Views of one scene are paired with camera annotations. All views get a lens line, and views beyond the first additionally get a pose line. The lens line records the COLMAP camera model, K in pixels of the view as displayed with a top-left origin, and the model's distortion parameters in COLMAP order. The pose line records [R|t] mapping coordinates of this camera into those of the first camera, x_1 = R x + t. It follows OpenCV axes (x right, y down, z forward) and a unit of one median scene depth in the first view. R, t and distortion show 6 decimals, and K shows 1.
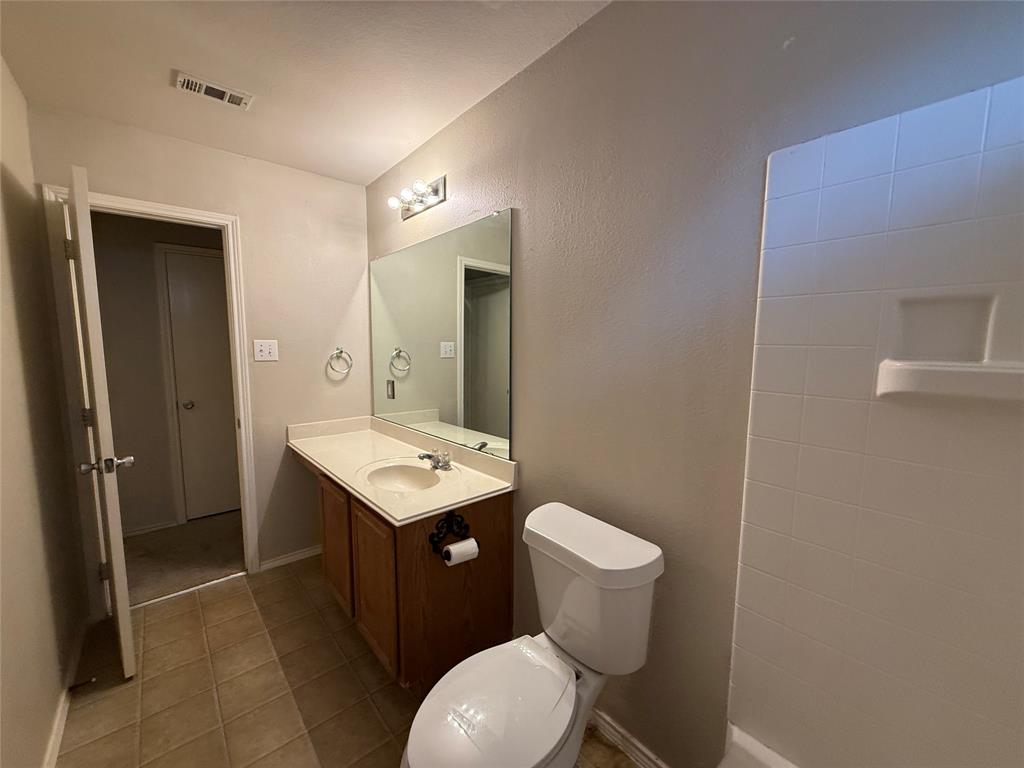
lens RADIAL K [[408.4, 0, 509.9], [0, 408.4, 385.9], [0, 0, 1]] dist [0.001242, -0.000557]
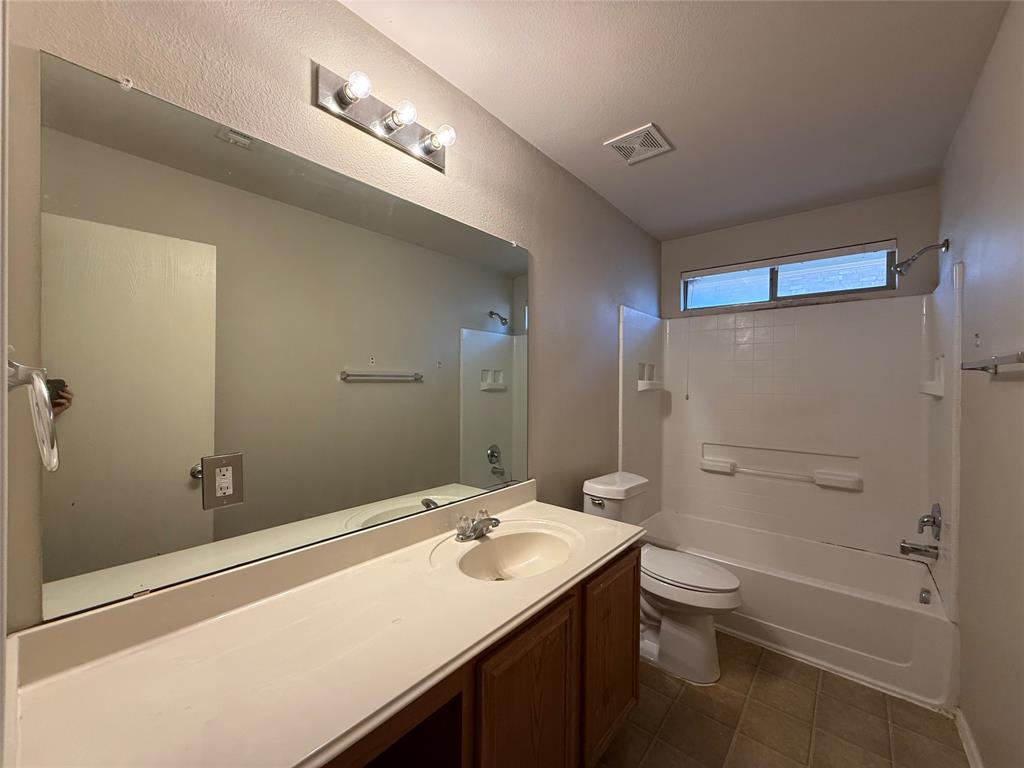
lens RADIAL K [[408.4, 0, 509.2], [0, 408.4, 385.5], [0, 0, 1]] dist [0.001242, -0.000557]
pose [[-0.151612, -0.009014, 0.988399, -1.097016], [0.094063, 0.995289, 0.023505, -0.098427], [-0.983954, 0.096535, -0.150050, 1.250148]]
